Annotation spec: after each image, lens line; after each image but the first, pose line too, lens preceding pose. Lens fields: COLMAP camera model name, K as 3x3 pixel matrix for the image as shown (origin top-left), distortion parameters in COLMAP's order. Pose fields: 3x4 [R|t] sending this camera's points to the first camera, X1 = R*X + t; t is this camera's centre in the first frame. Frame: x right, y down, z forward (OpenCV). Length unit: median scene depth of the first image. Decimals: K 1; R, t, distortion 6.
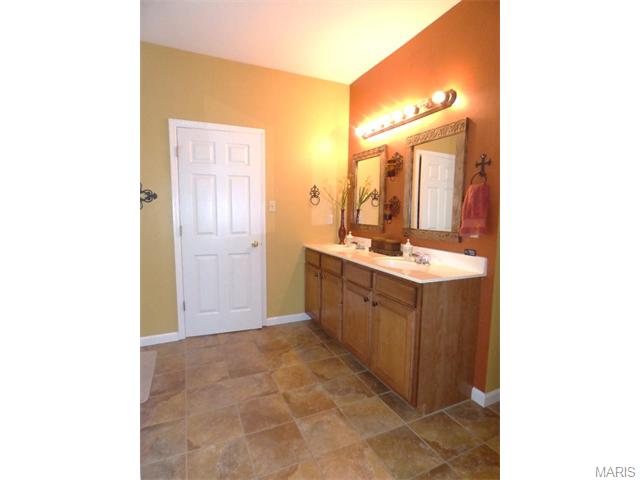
lens RADIAL K [[300.5, 0, 318.1], [0, 300.5, 241.1], [0, 0, 1]] dist [0.005112, -0.002121]
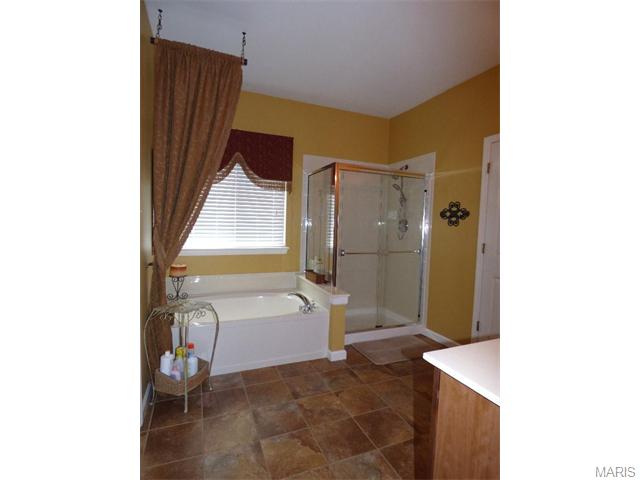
lens RADIAL K [[300.5, 0, 321.4], [0, 300.5, 240.1], [0, 0, 1]] dist [0.005112, -0.002121]
pose [[-0.025665, 0.047738, -0.998530, 0.577701], [-0.137910, 0.989139, 0.050834, -0.040293], [0.990112, 0.139012, -0.018803, 0.541654]]
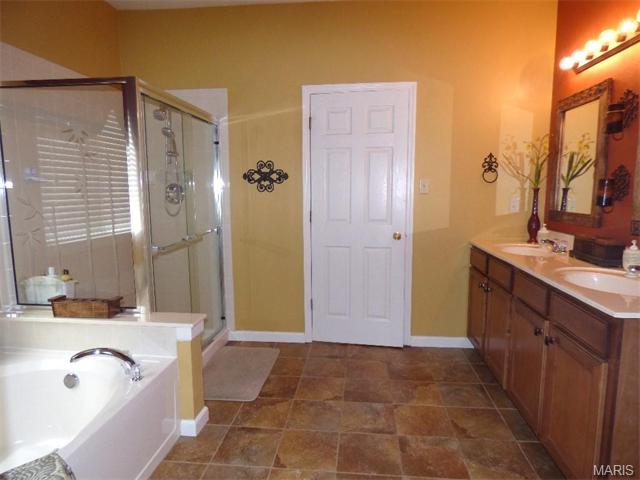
lens RADIAL K [[396.8, 0, 323.2], [0, 396.8, 240.3], [0, 0, 1]] dist [-0.008628, 0.006639]
pose [[0.868013, 0.053601, -0.493641, 0.143455], [-0.042633, 0.998530, 0.033456, -0.005479], [0.494708, -0.007995, 0.869022, 0.044611]]
